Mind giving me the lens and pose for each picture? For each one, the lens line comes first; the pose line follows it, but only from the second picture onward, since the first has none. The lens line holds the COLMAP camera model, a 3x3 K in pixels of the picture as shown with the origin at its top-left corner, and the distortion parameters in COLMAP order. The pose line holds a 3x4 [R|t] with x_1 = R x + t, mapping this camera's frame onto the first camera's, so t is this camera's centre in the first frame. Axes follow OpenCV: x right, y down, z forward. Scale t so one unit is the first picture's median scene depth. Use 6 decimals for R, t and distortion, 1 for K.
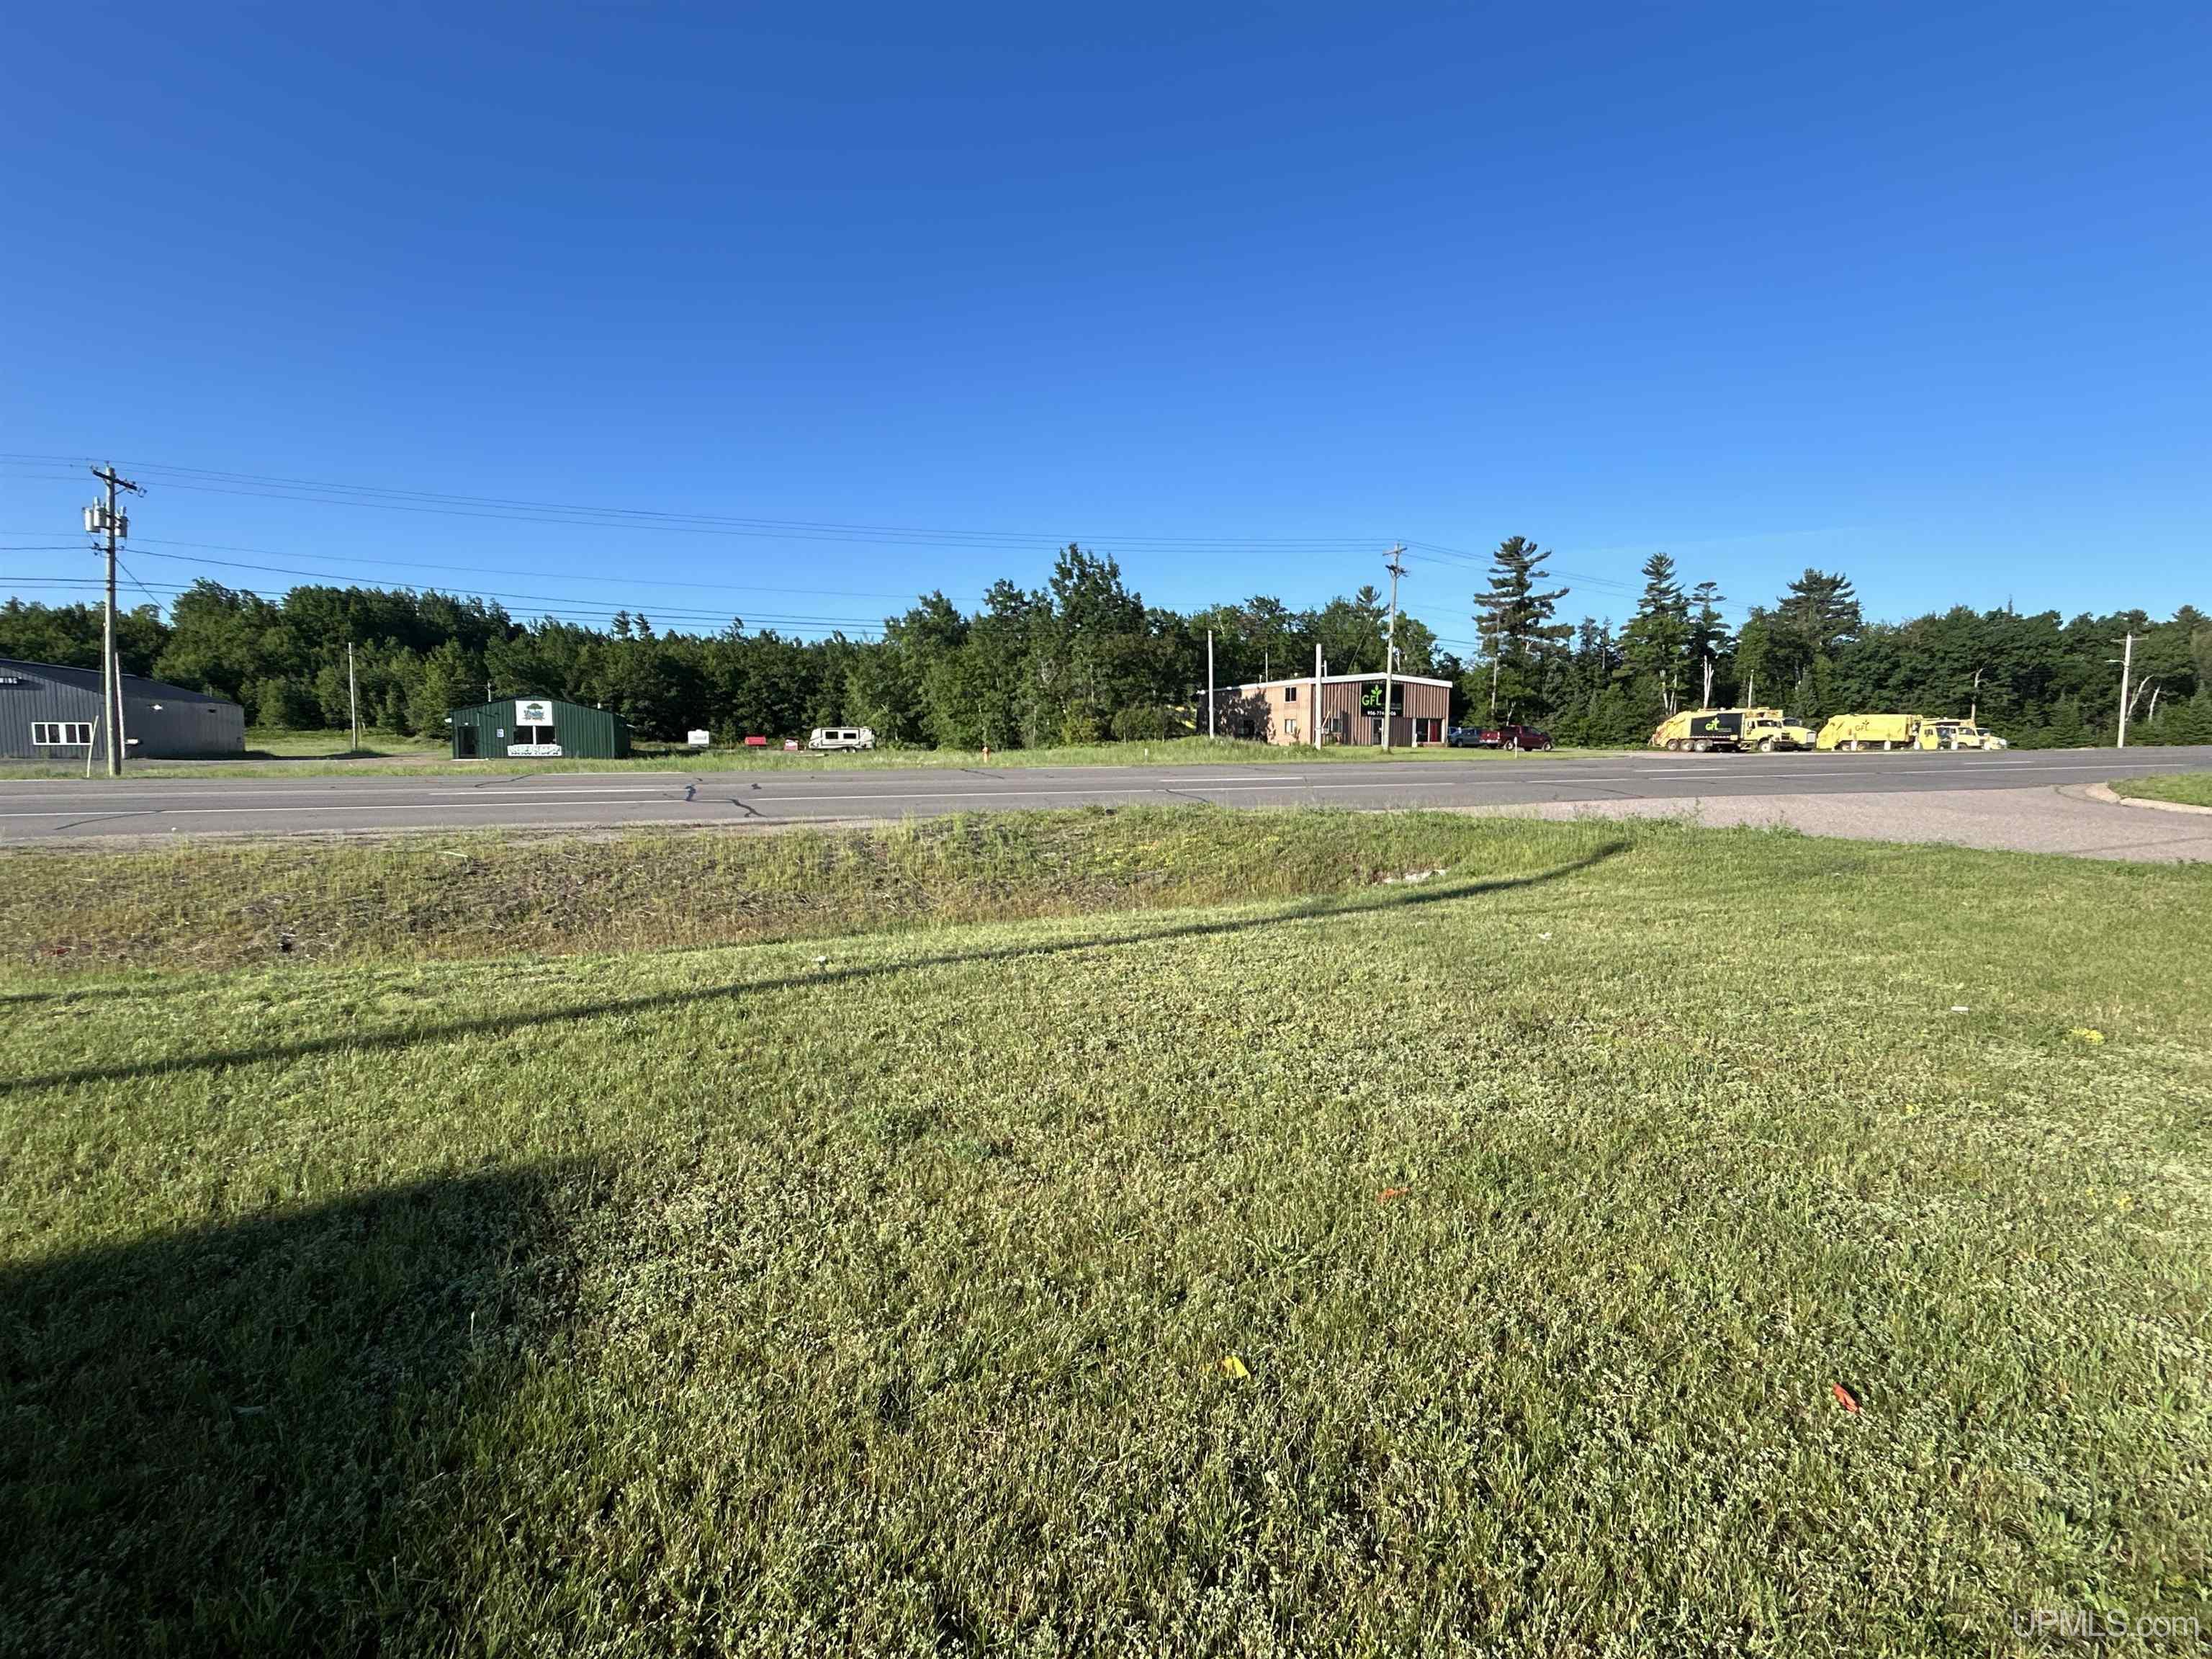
lens RADIAL K [[1025.3, 0, 1099.9], [0, 1025.3, 824.6], [0, 0, 1]] dist [-0.002931, 0.001946]
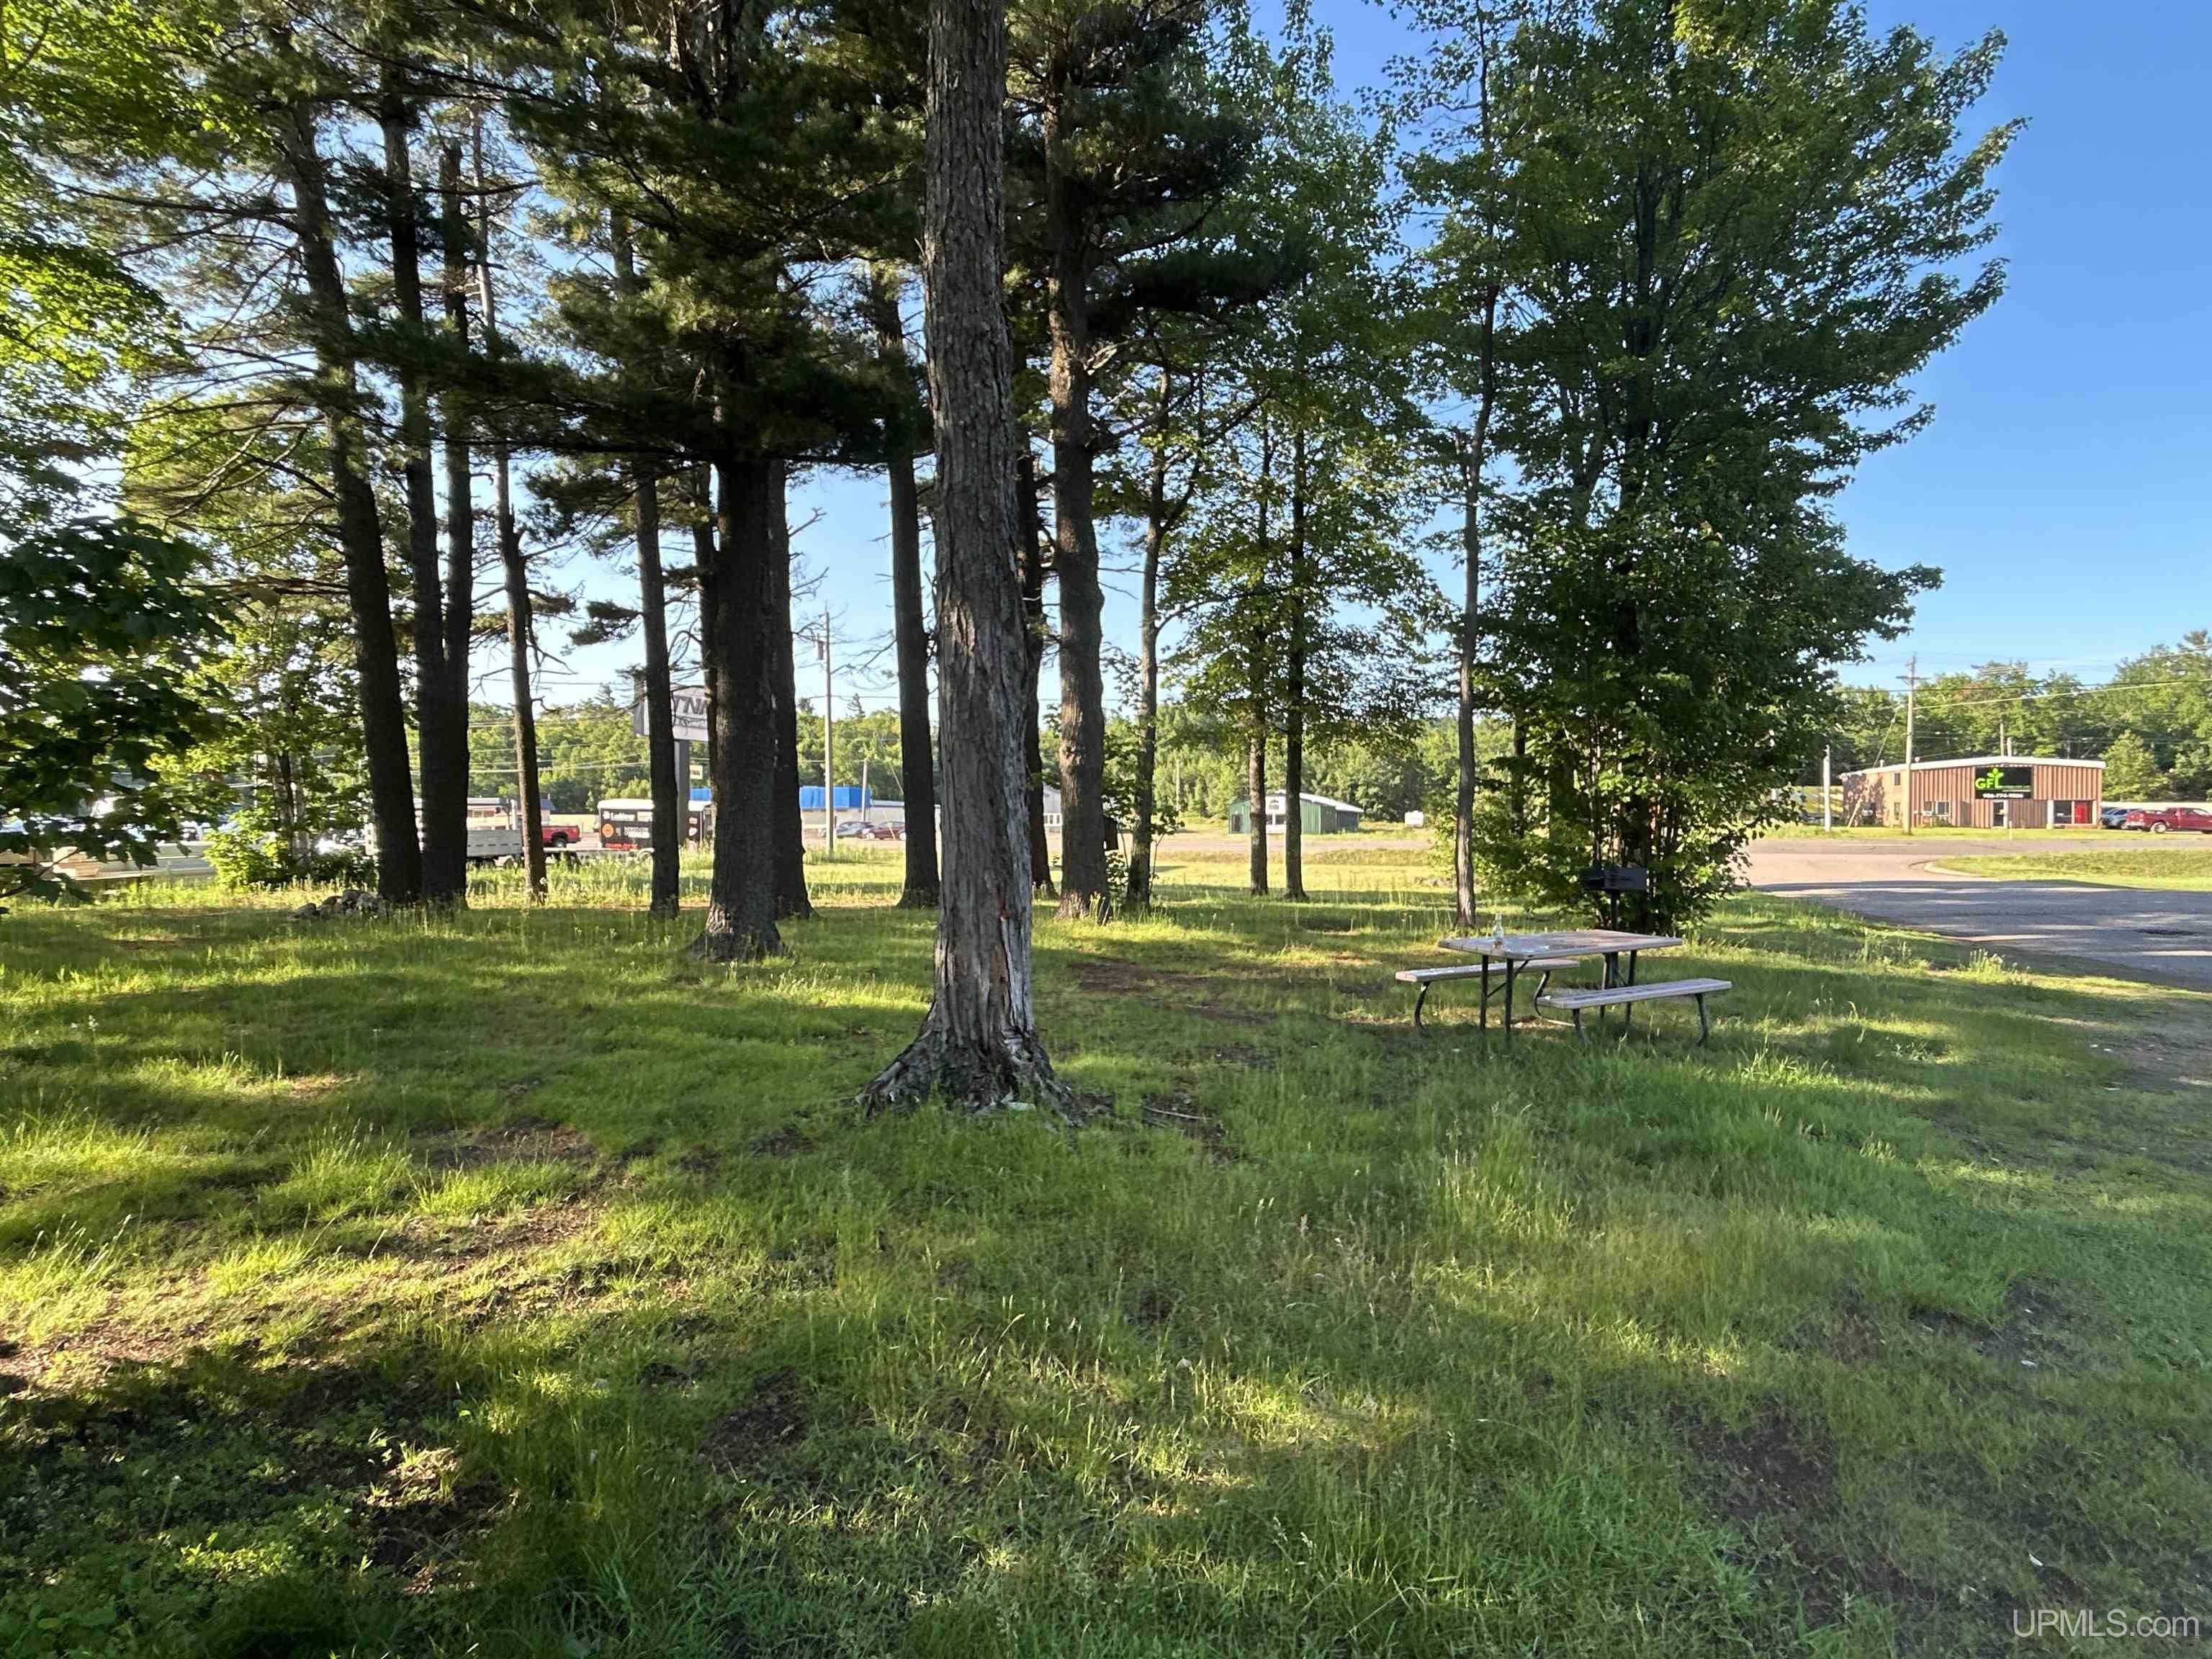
lens RADIAL K [[1177.7, 0, 1106.2], [0, 1177.7, 826.9], [0, 0, 1]] dist [-0.000830, -0.000100]
pose [[0.777305, 0.003180, -0.629116, 0.178235], [-0.050603, 0.997063, -0.057482, 0.019147], [0.627086, 0.076516, 0.775183, -0.257974]]
